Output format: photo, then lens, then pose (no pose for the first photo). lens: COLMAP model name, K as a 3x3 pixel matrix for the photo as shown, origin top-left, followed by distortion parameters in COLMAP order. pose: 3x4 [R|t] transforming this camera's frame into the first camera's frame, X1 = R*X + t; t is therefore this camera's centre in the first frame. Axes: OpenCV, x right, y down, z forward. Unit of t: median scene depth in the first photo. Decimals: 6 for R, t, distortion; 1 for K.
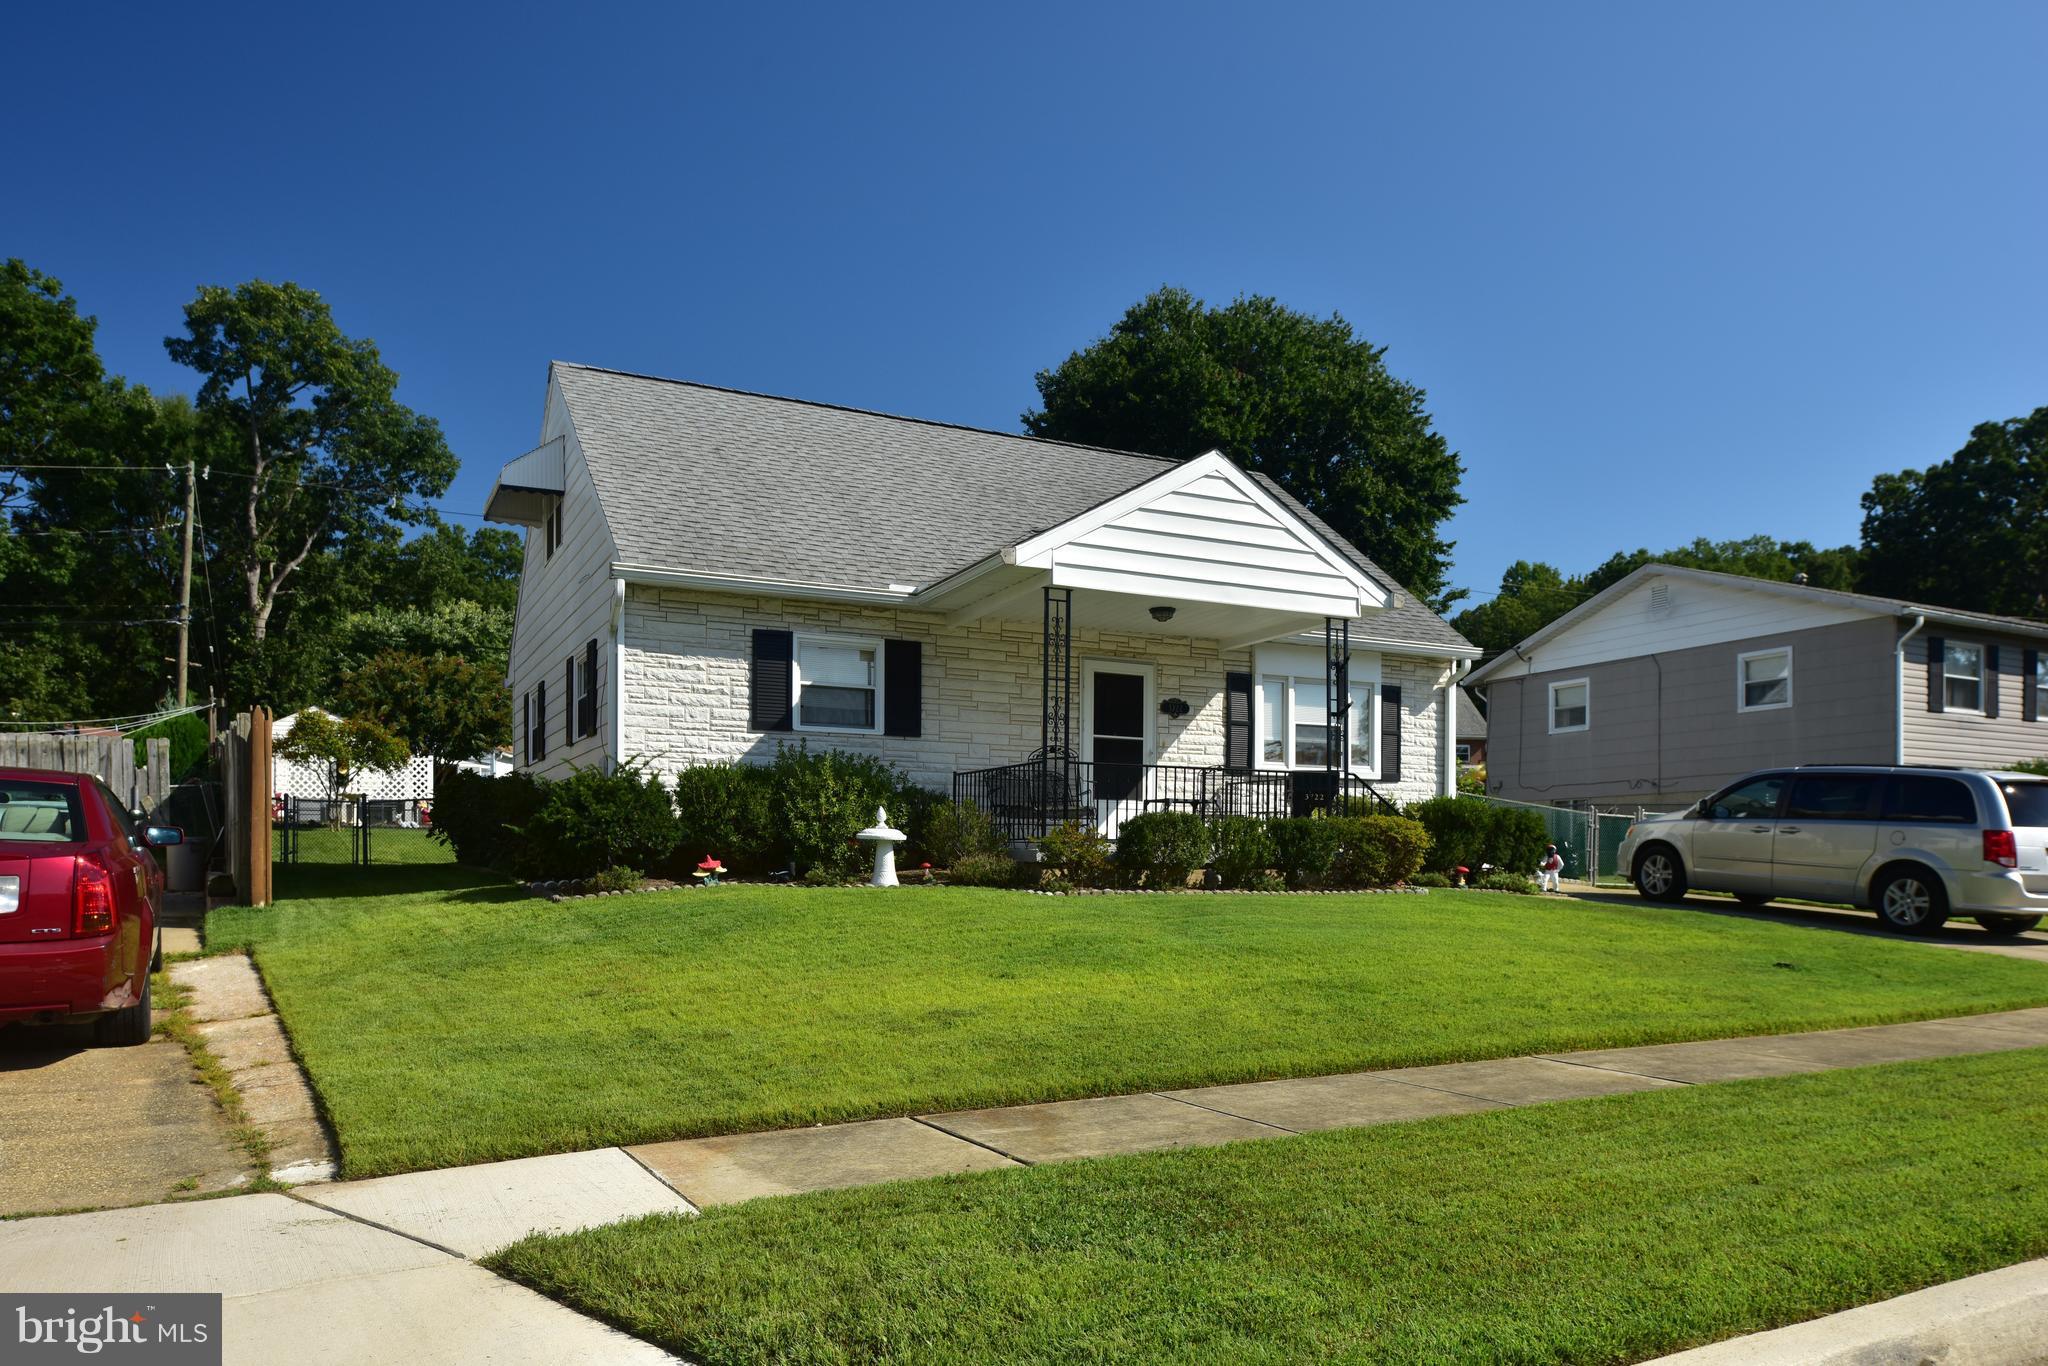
lens RADIAL K [[1386.6, 0, 1026.6], [0, 1386.6, 744.5], [0, 0, 1]] dist [-0.006109, -0.002112]
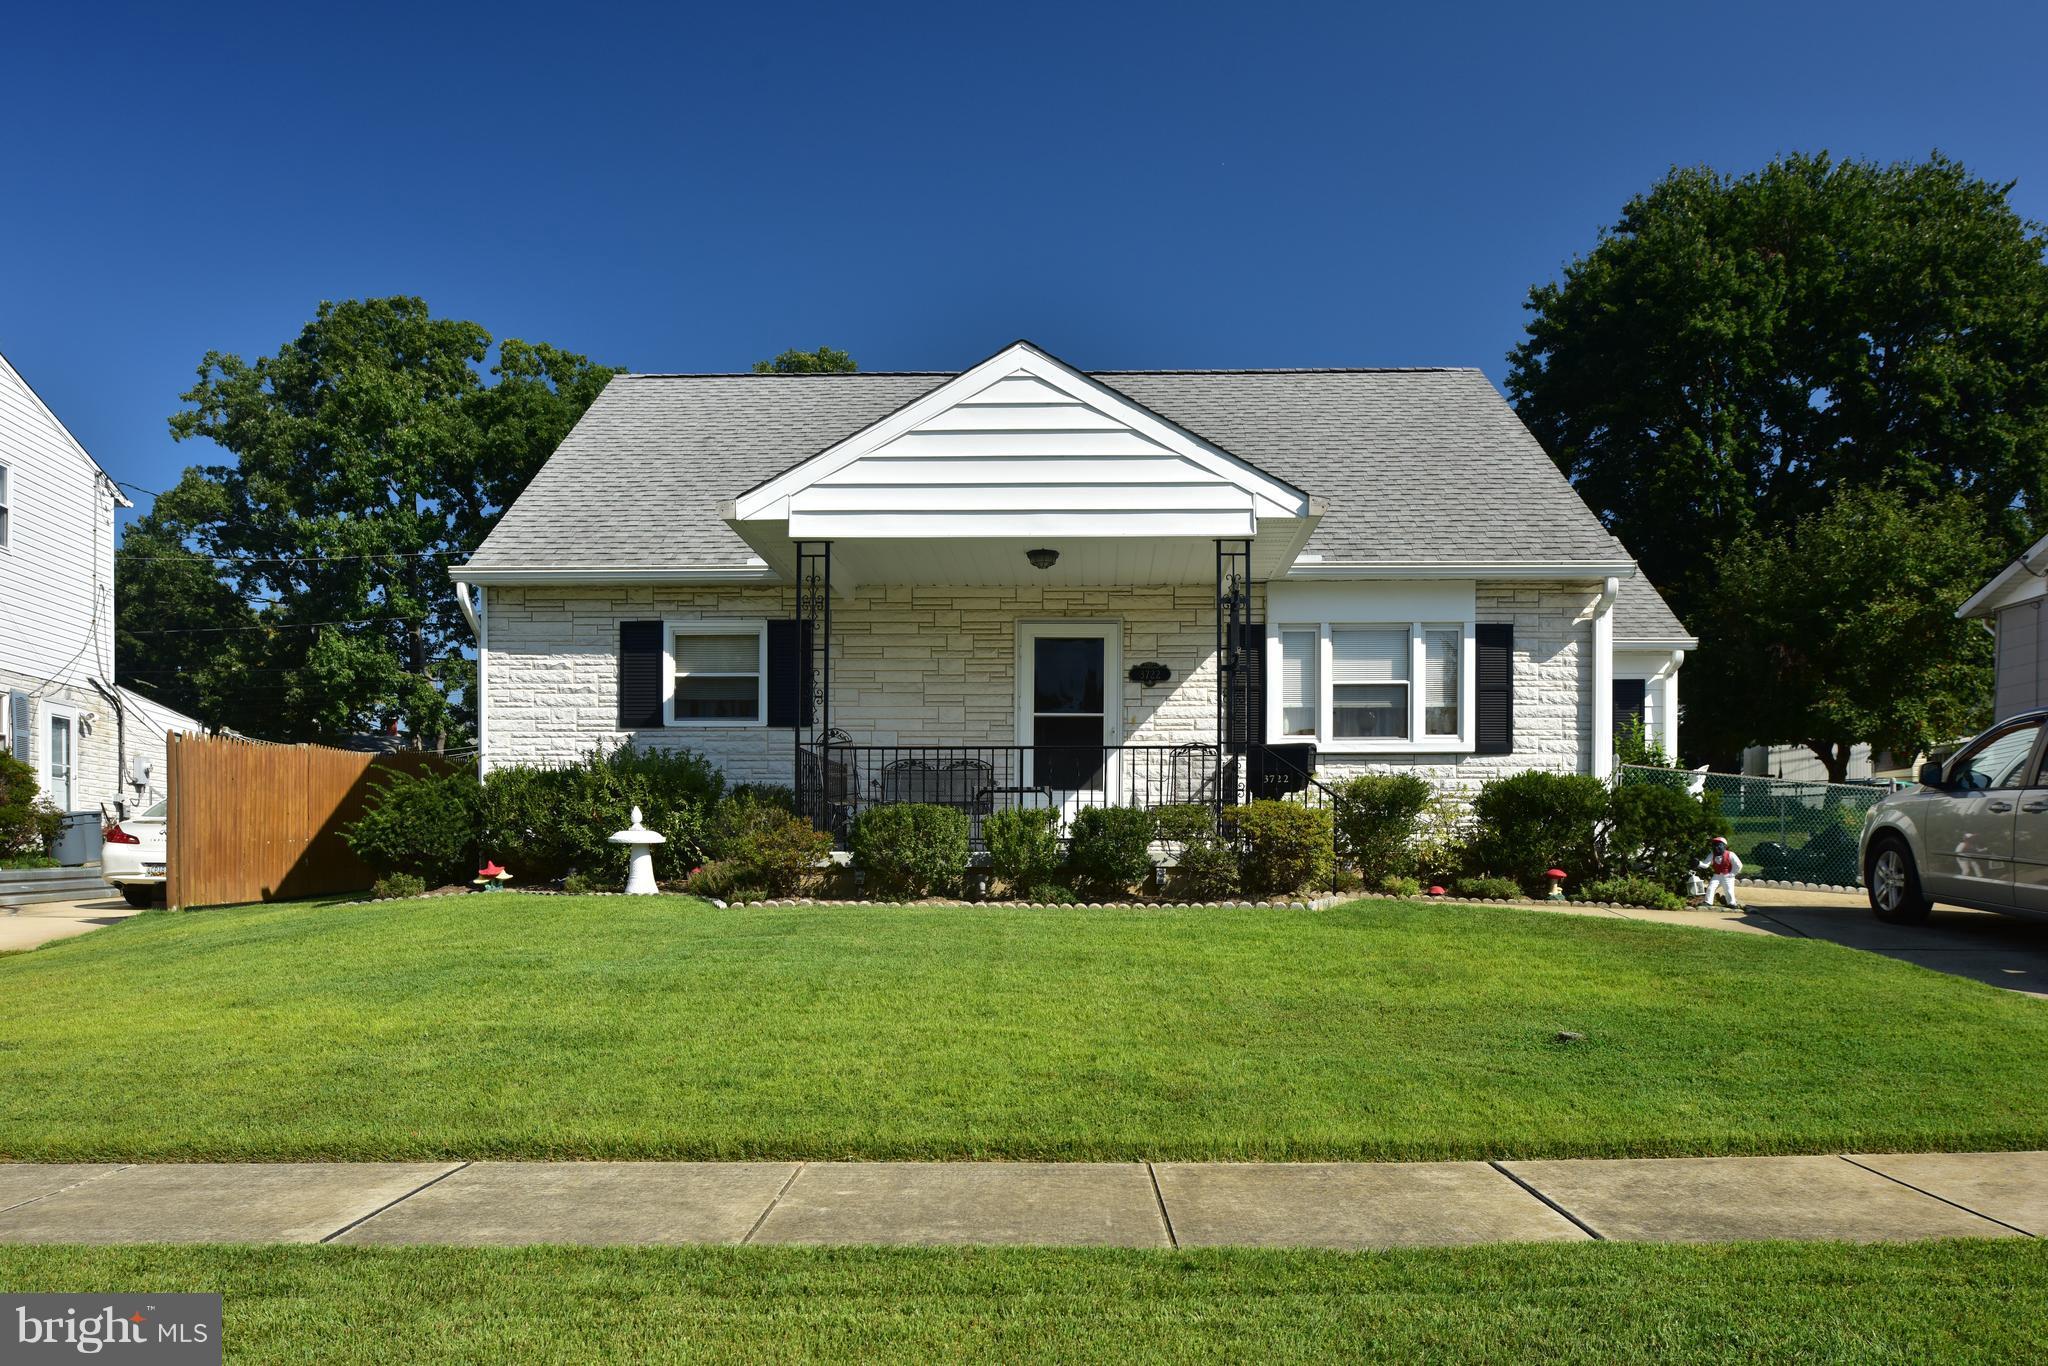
lens RADIAL K [[1390.3, 0, 1037.0], [0, 1390.3, 768.5], [0, 0, 1]] dist [-0.010599, -0.011068]
pose [[0.882231, -0.037225, -0.469343, 0.459906], [0.044772, 0.998985, 0.004926, 0.023121], [0.468683, -0.025360, 0.883002, 0.273966]]
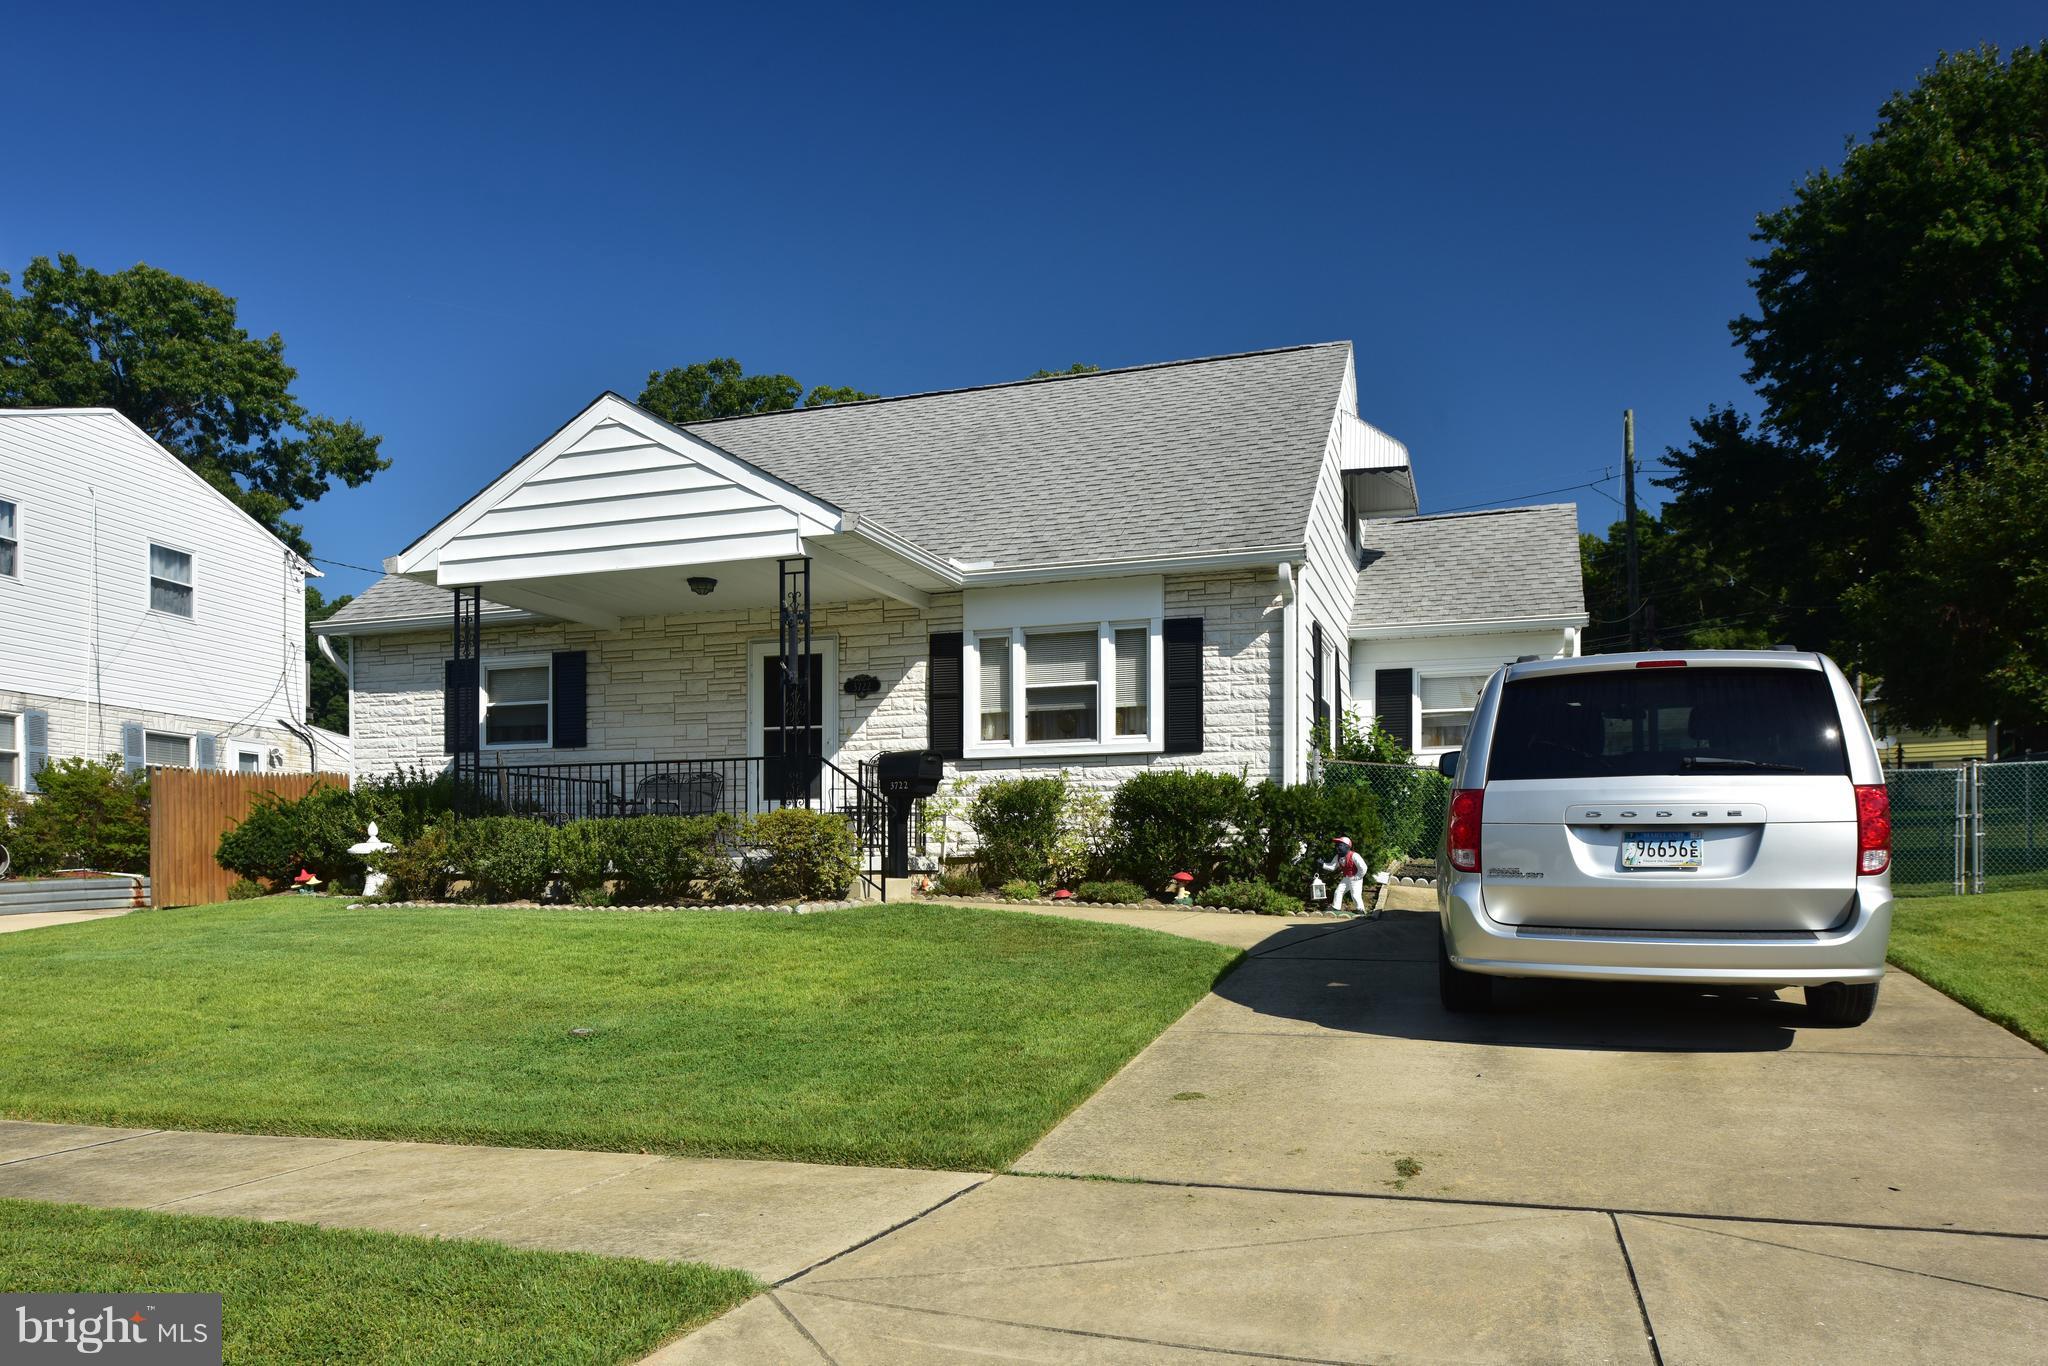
lens RADIAL K [[1390.3, 0, 1037.0], [0, 1390.3, 768.5], [0, 0, 1]] dist [-0.010599, -0.011068]
pose [[0.703732, -0.059845, -0.707941, 0.835232], [0.070529, 0.997409, -0.014205, 0.046101], [0.706956, -0.039934, 0.706129, 0.516110]]
